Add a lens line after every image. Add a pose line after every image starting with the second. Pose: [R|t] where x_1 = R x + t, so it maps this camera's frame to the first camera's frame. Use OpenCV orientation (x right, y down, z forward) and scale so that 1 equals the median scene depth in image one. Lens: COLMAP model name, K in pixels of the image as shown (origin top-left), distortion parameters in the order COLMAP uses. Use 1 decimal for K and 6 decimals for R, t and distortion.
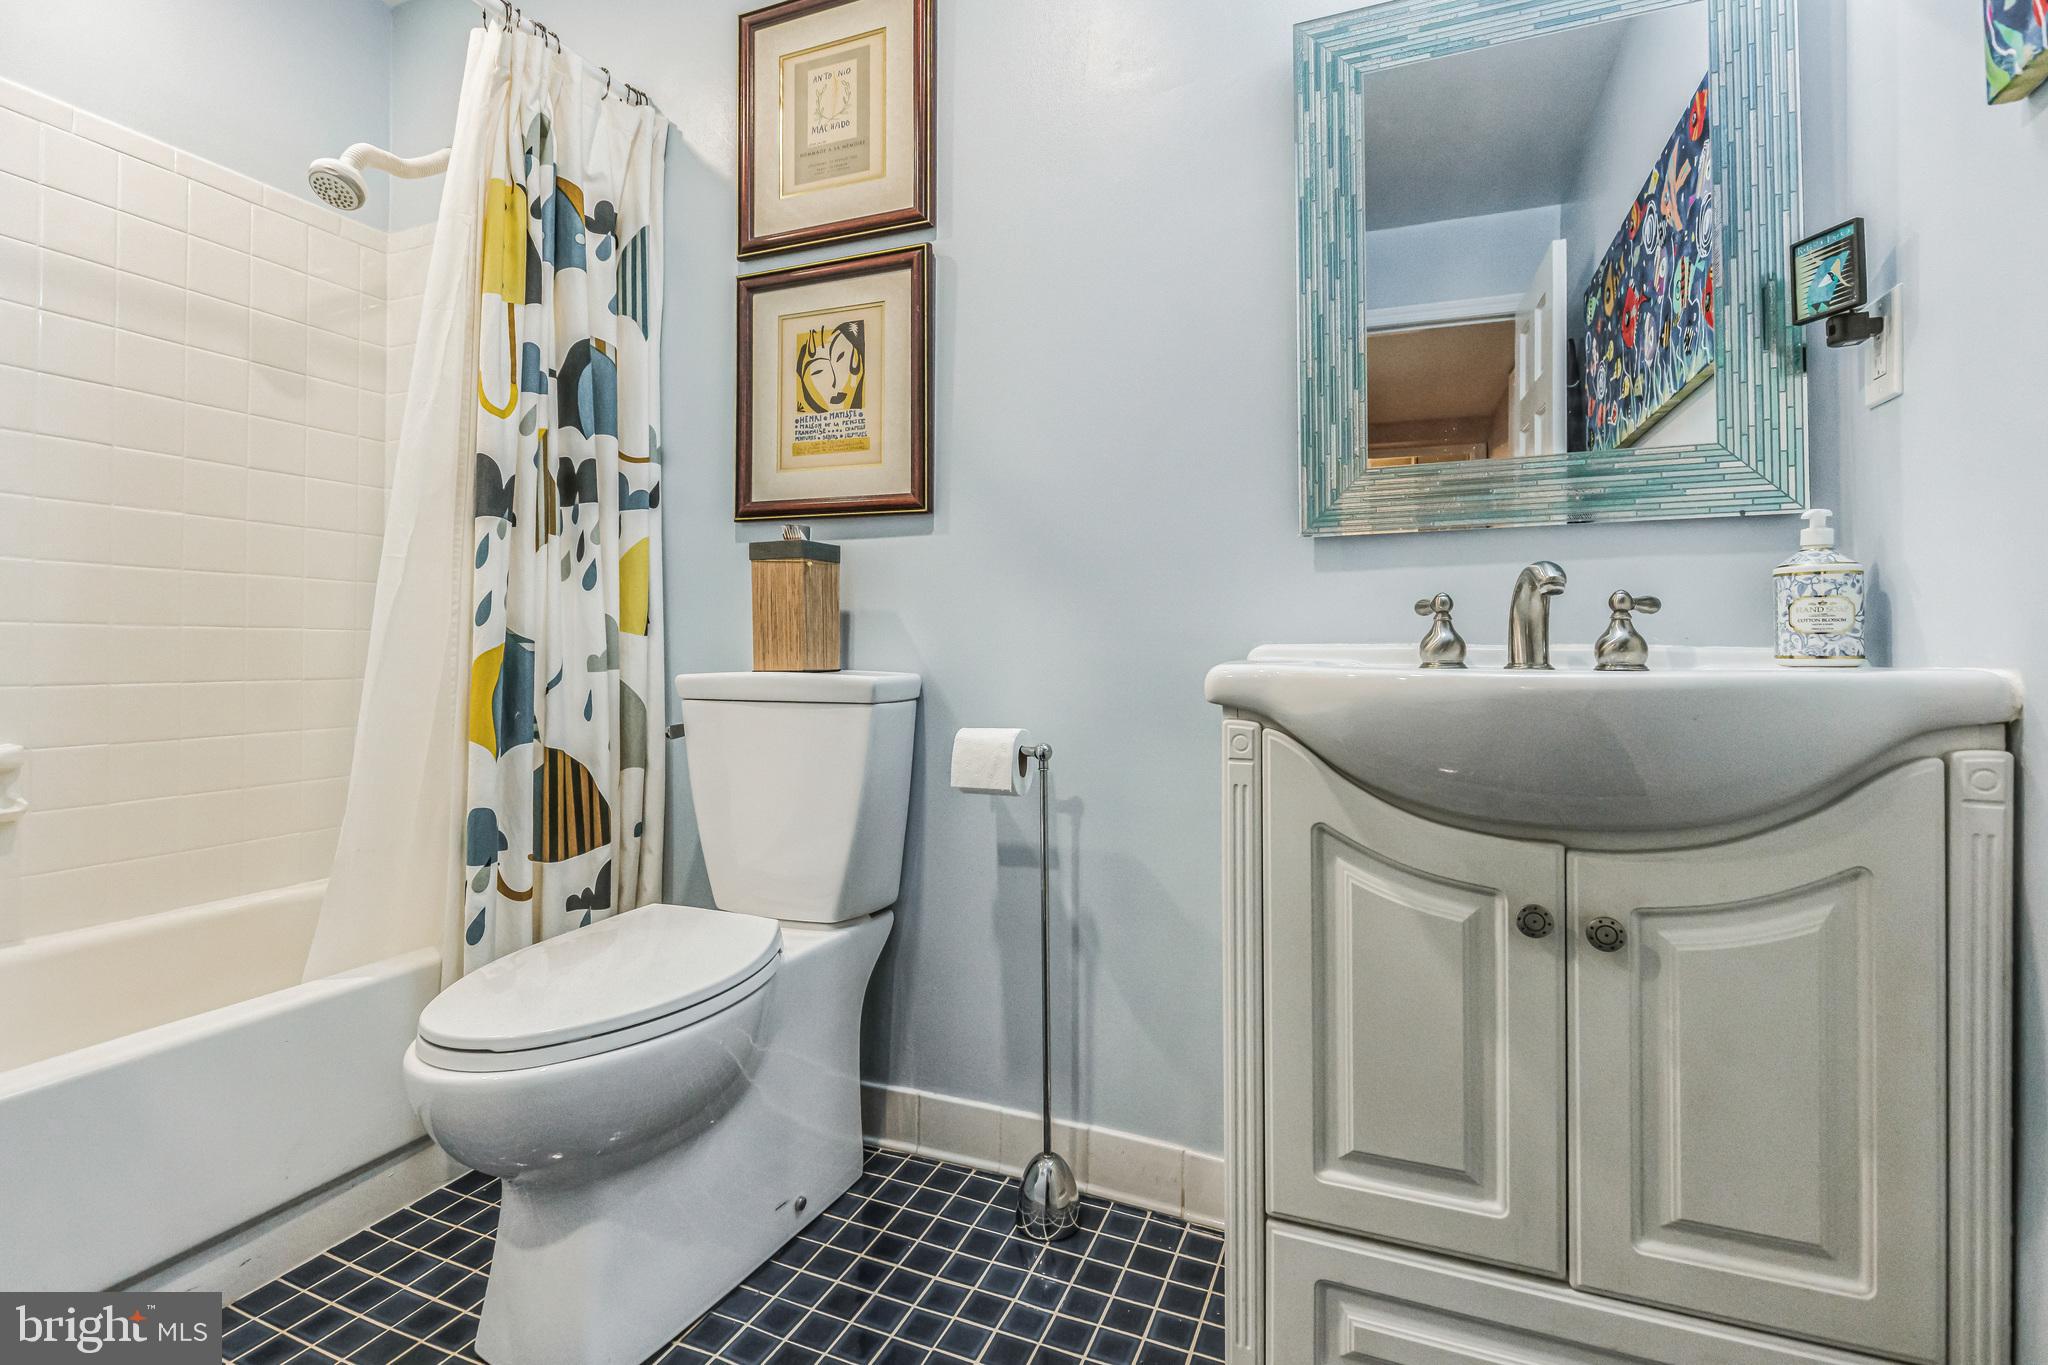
lens RADIAL K [[940.7, 0, 1036.9], [0, 940.7, 641.2], [0, 0, 1]] dist [0.013842, -0.006894]
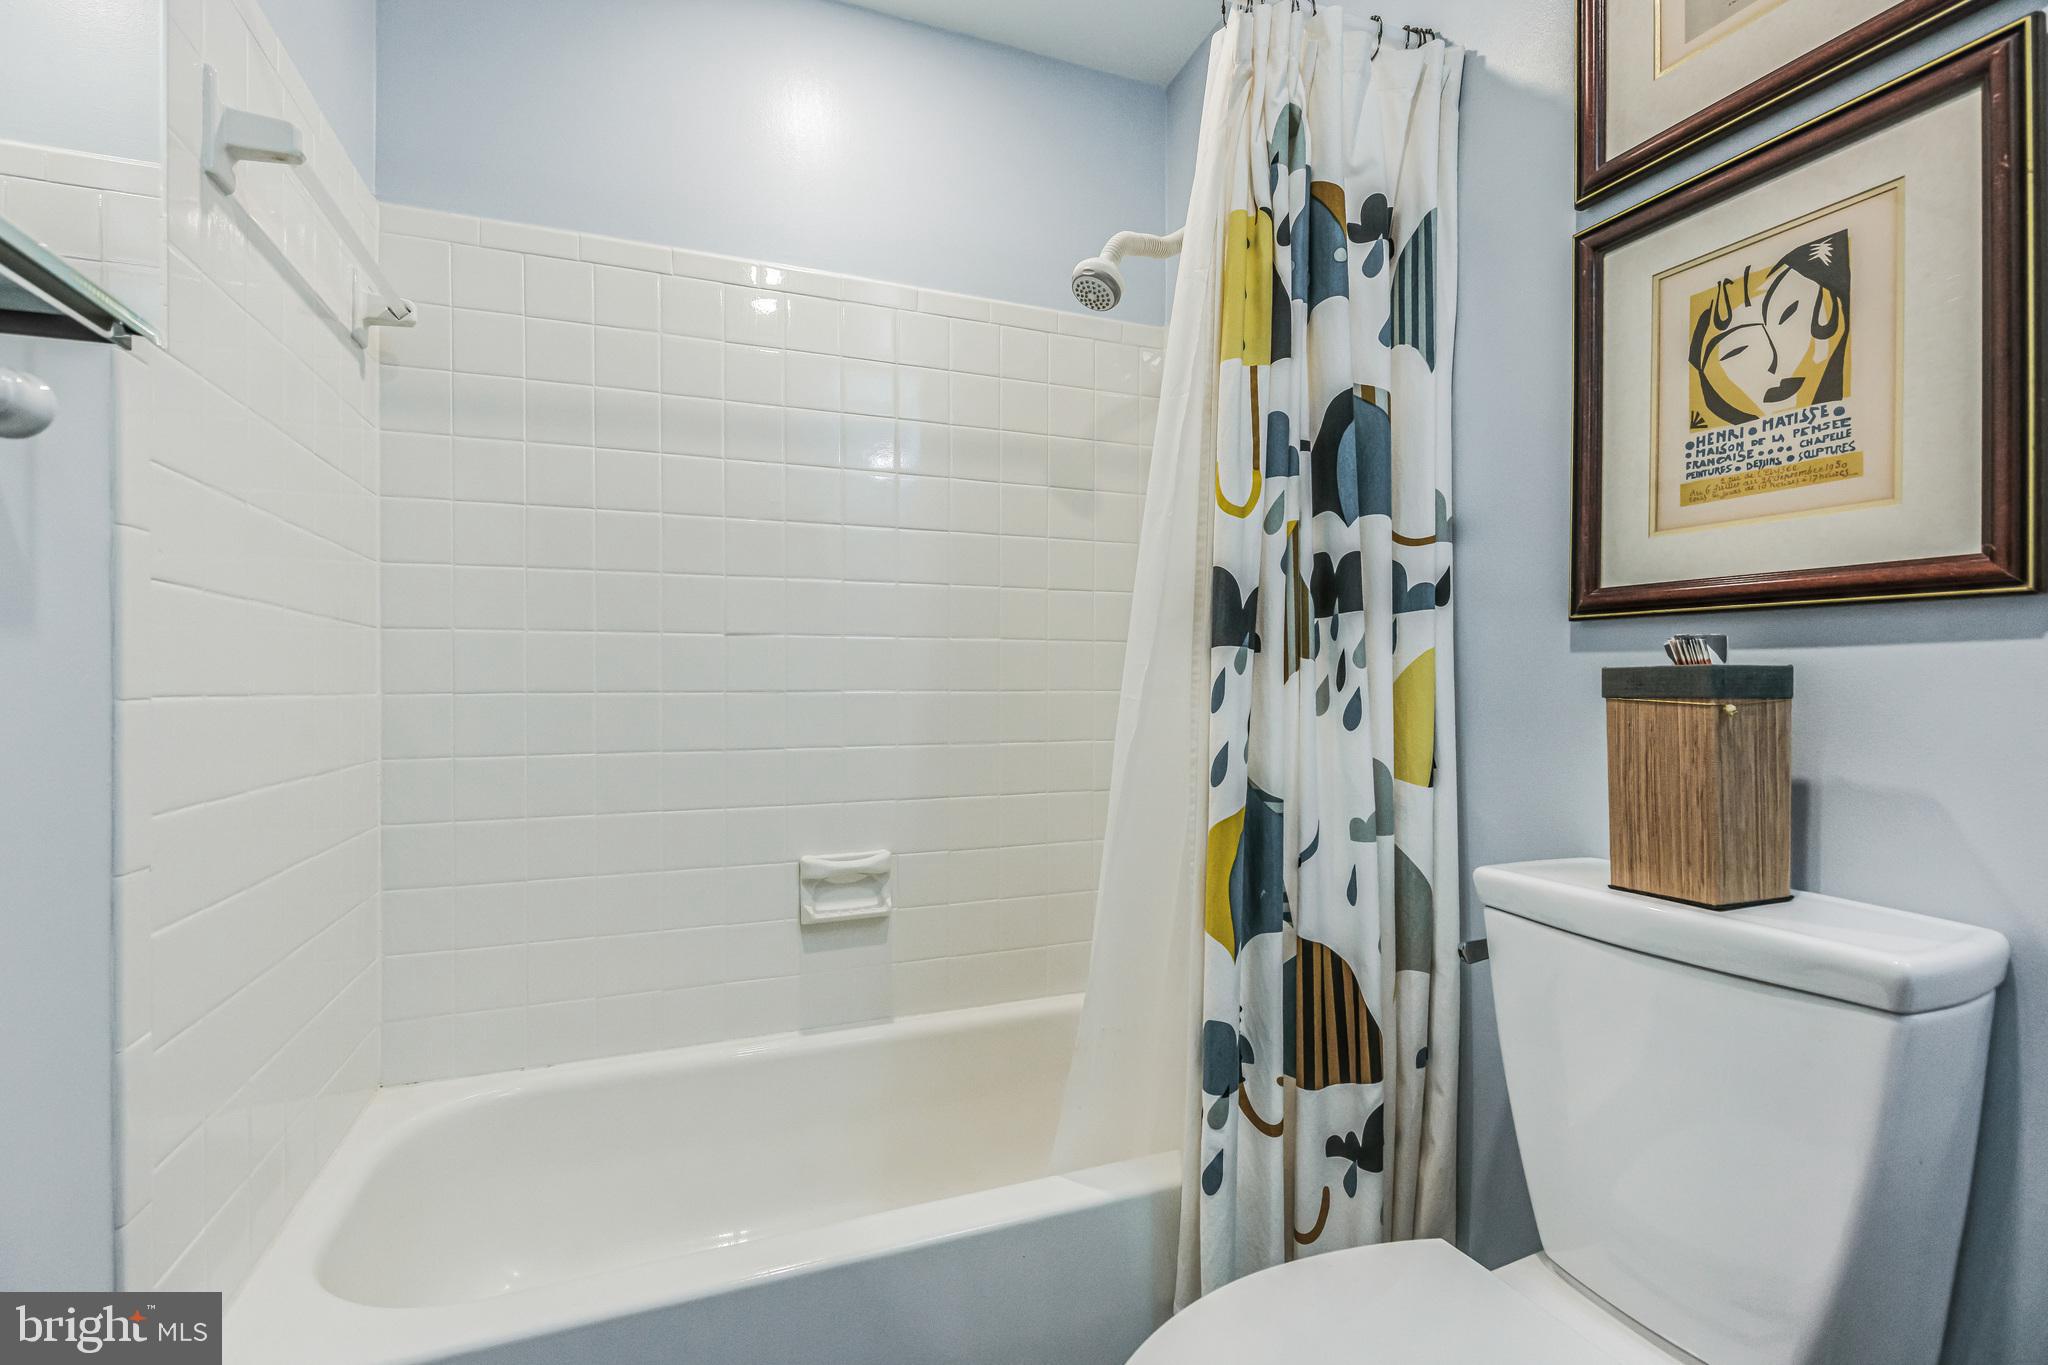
lens RADIAL K [[940.7, 0, 1017.5], [0, 940.7, 684.2], [0, 0, 1]] dist [0.013842, -0.006894]
pose [[0.682554, -0.000679, -0.730835, -0.116316], [0.005145, 0.999979, 0.003875, -0.094647], [0.730817, -0.006405, 0.682543, 0.309654]]
